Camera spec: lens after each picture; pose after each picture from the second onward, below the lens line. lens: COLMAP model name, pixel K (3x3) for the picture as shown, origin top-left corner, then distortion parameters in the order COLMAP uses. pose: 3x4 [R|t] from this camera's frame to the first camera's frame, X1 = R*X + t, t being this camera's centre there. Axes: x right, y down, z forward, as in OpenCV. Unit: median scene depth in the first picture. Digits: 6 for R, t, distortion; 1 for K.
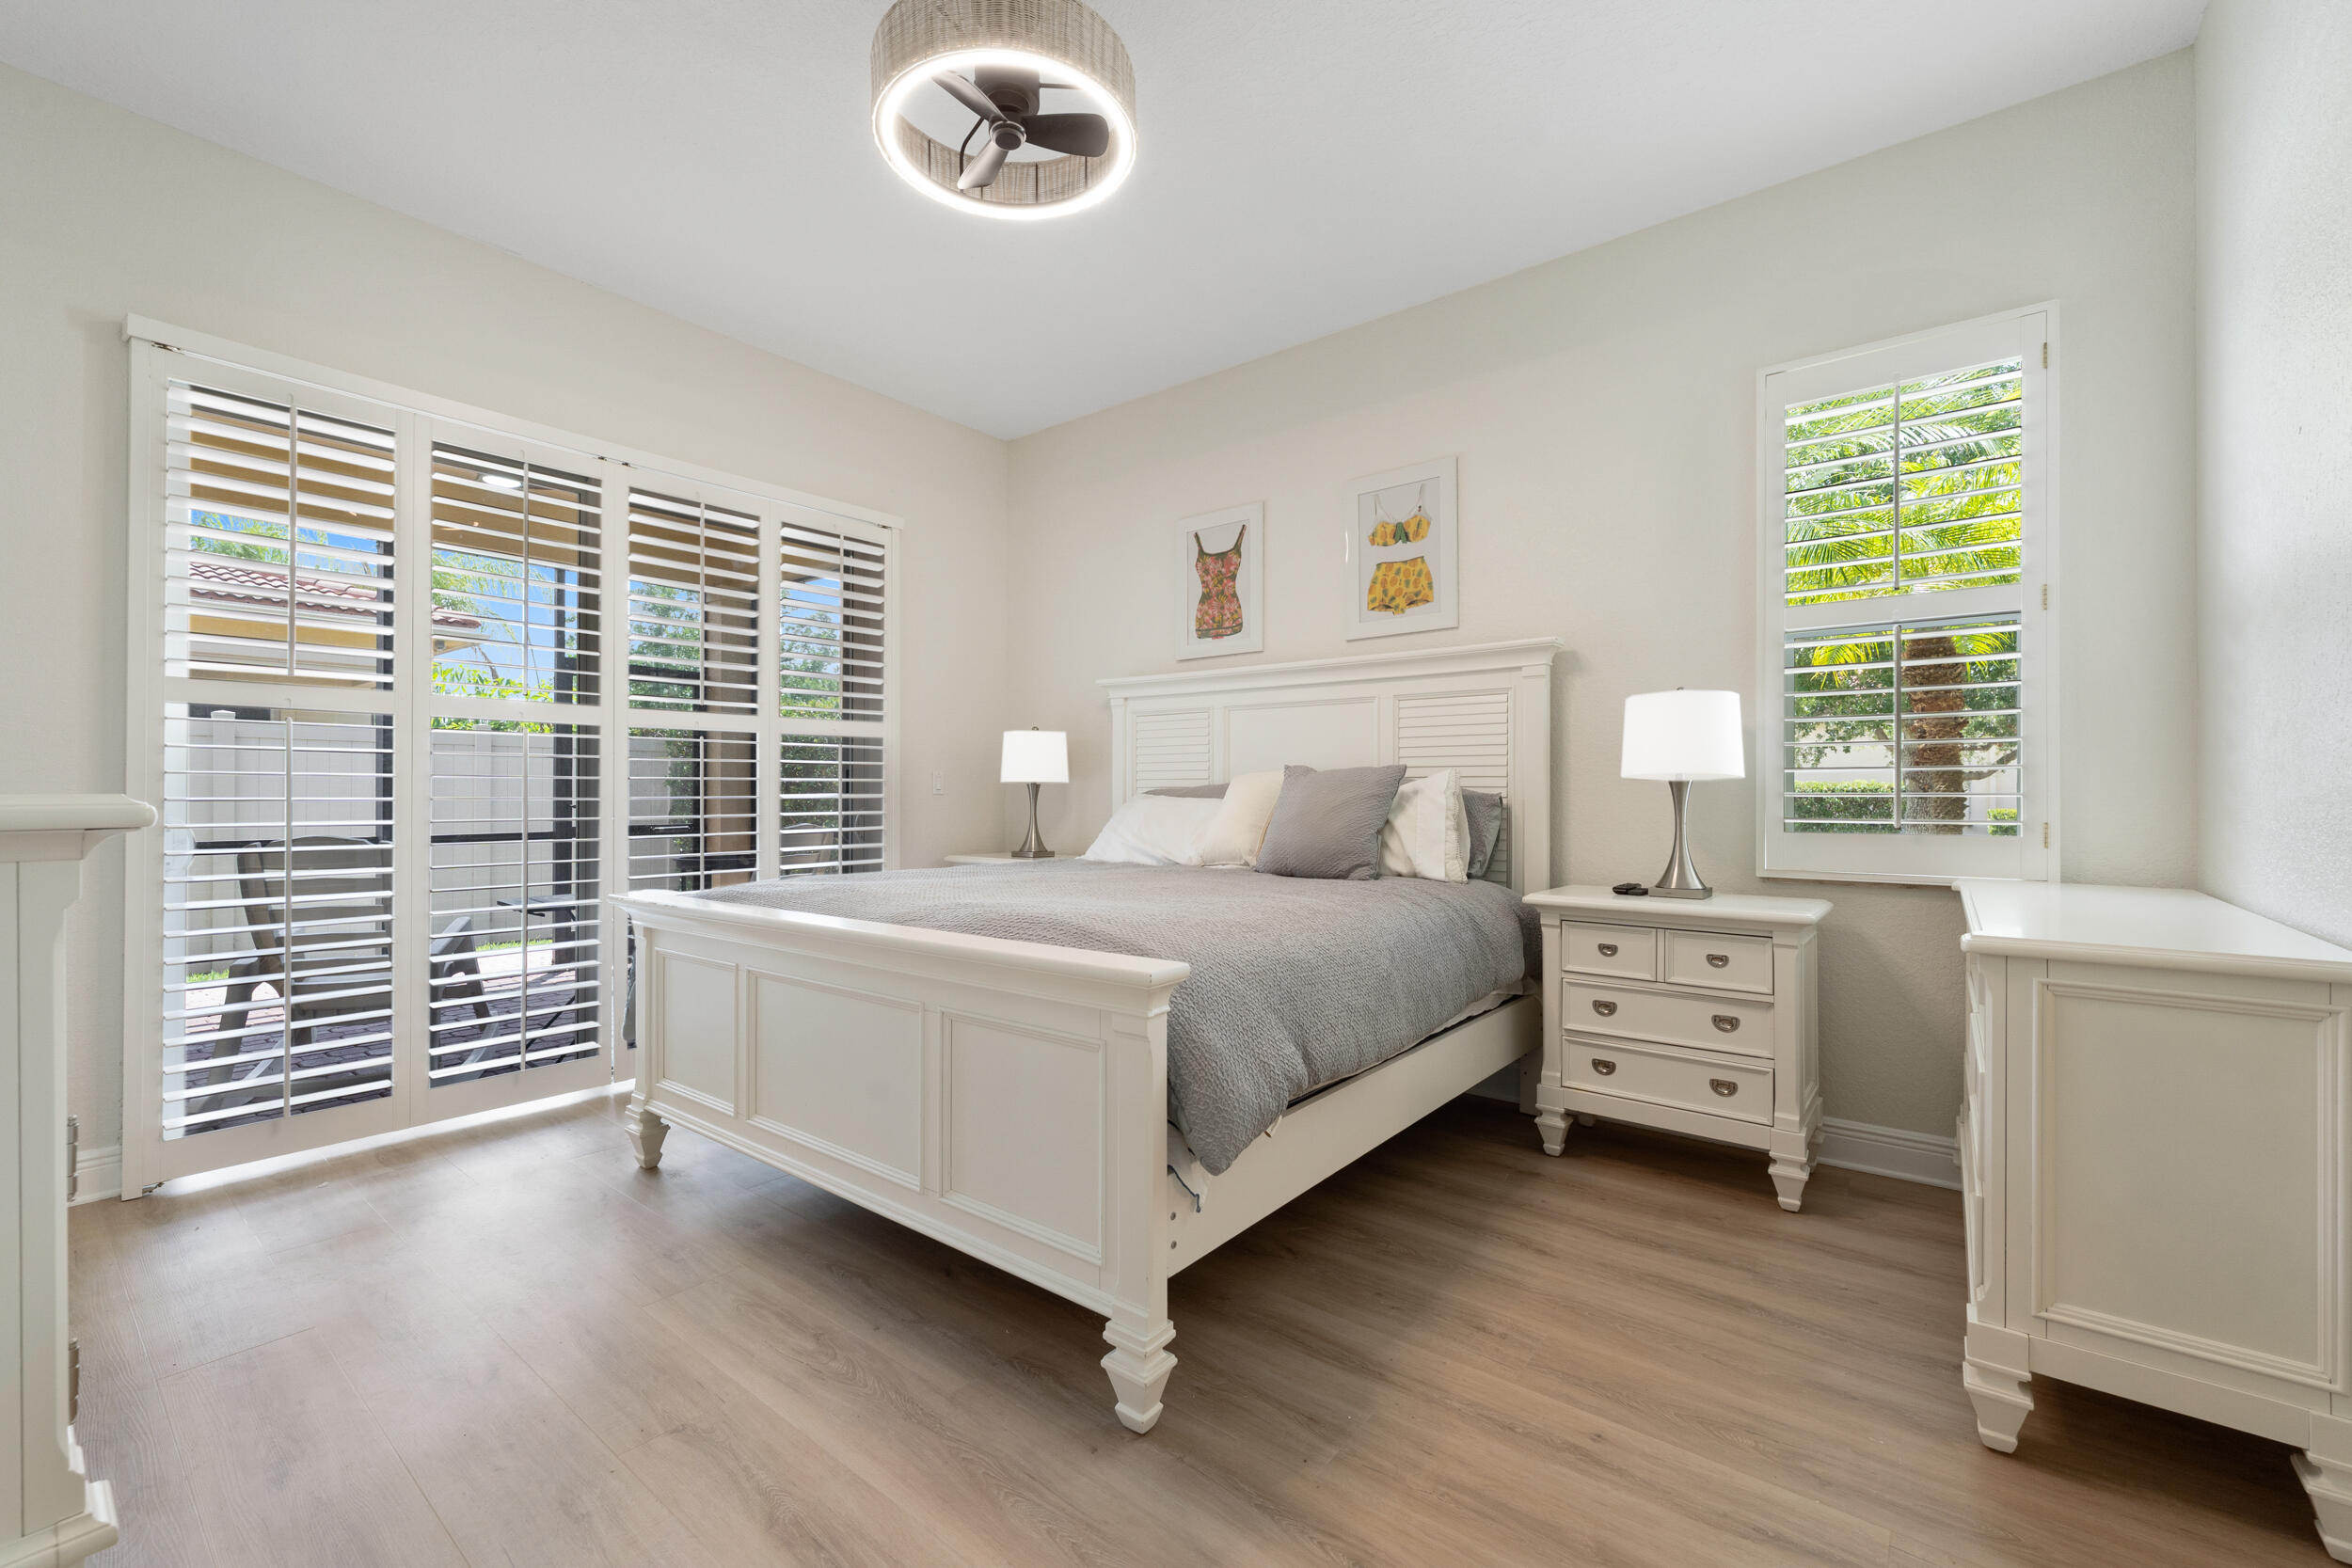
lens RADIAL K [[944.6, 0, 1176.0], [0, 944.6, 784.0], [0, 0, 1]] dist [0.070749, 0.000040]
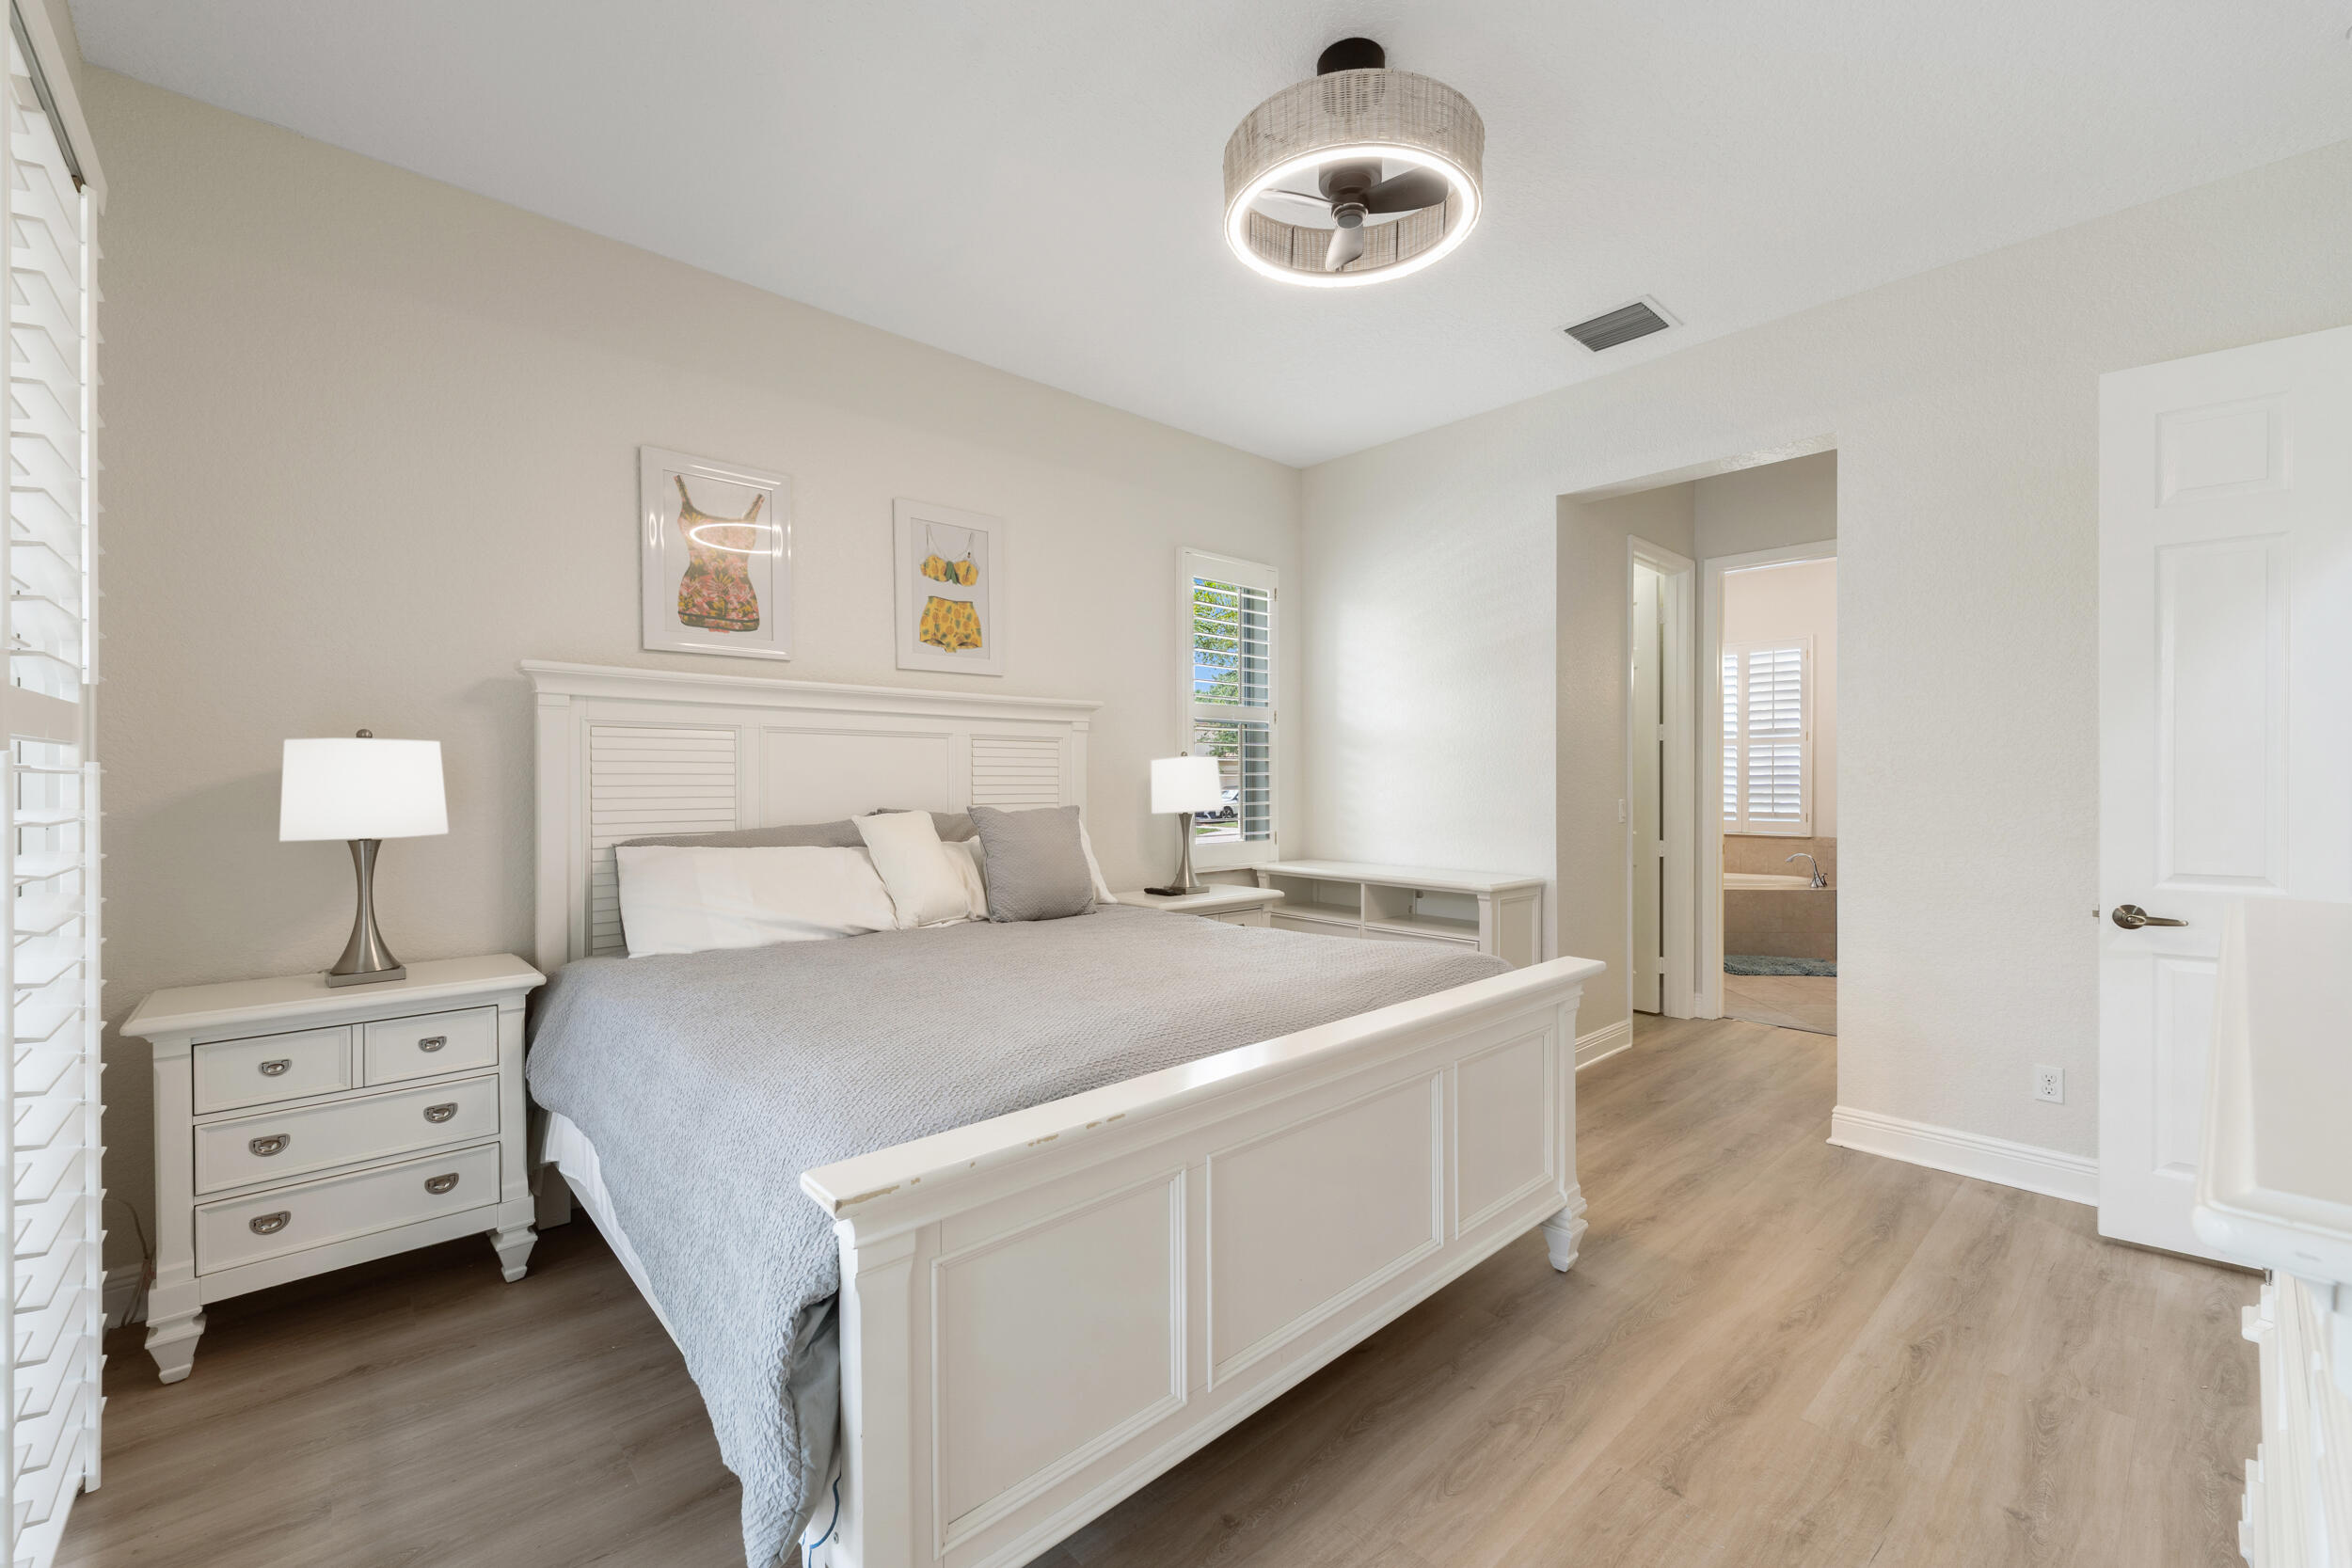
lens RADIAL K [[954.3, 0, 1176.0], [0, 954.3, 784.0], [0, 0, 1]] dist [-0.013994, -0.000193]
pose [[0.167504, 0.032729, 0.985328, -0.693282], [0.035532, 0.998599, -0.039210, 0.005114], [-0.985231, 0.041579, 0.166107, 0.605539]]
